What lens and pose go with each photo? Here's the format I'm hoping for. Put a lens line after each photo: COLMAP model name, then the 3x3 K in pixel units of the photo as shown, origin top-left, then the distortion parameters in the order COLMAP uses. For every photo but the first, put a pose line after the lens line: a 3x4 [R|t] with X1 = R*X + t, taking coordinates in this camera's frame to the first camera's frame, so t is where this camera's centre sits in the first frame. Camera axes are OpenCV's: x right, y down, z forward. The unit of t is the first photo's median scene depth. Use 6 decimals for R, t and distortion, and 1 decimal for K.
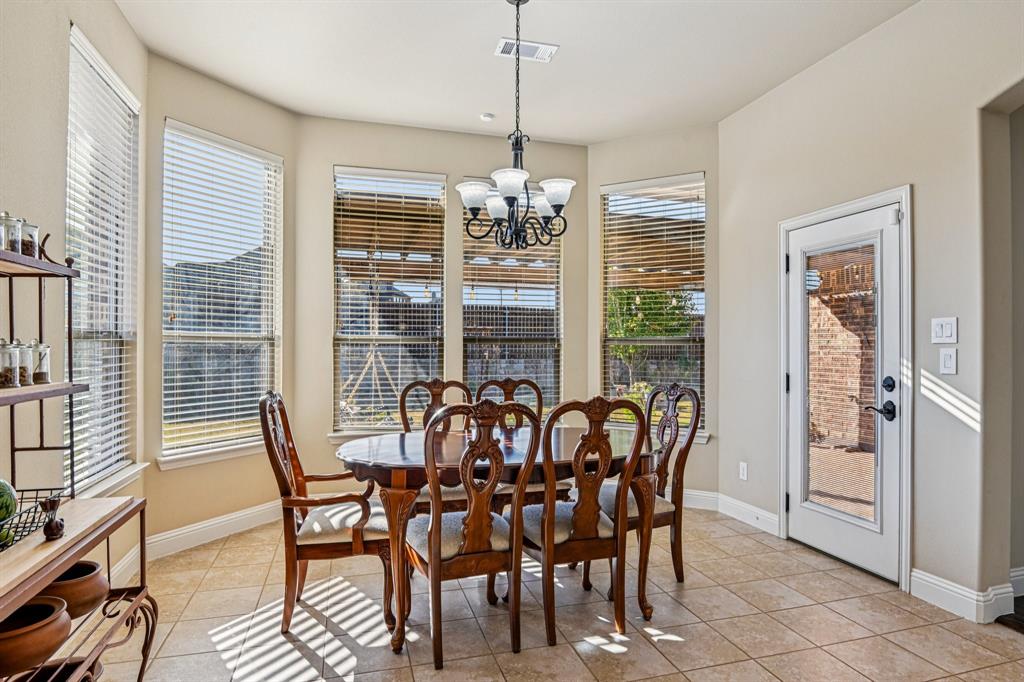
lens RADIAL K [[577.8, 0, 518.7], [0, 577.8, 348.1], [0, 0, 1]] dist [-0.001623, -0.018568]
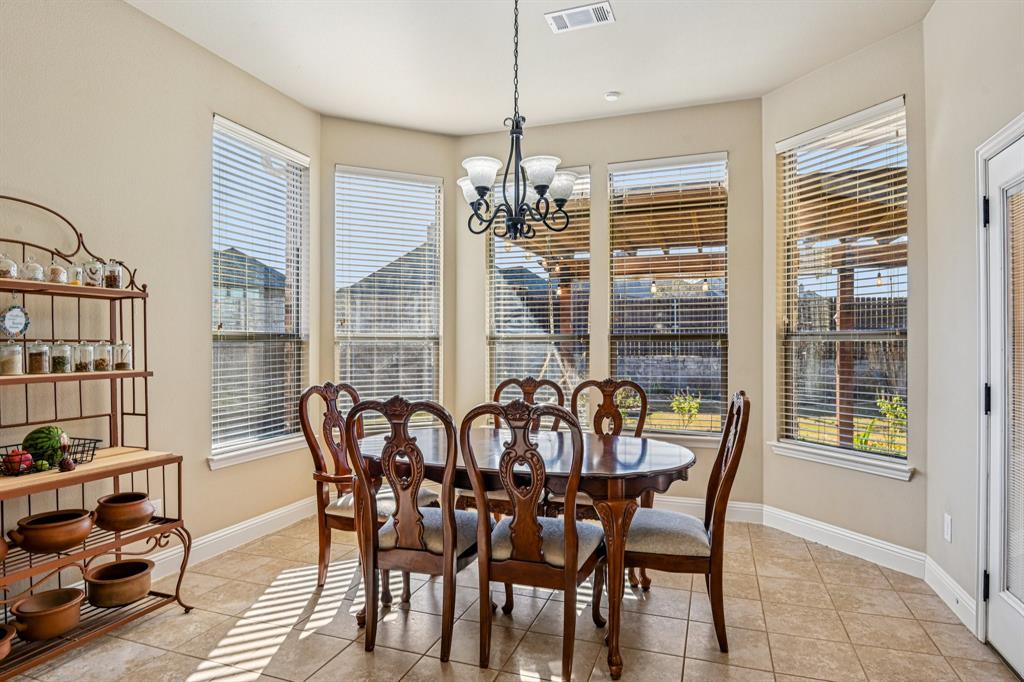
lens RADIAL K [[580.3, 0, 511.7], [0, 580.3, 345.8], [0, 0, 1]] dist [-0.010151, -0.001986]
pose [[0.810691, -0.003259, -0.585465, 0.391100], [0.002202, 0.999994, -0.002517, 0.002108], [0.585470, 0.000751, 0.810694, 0.167671]]
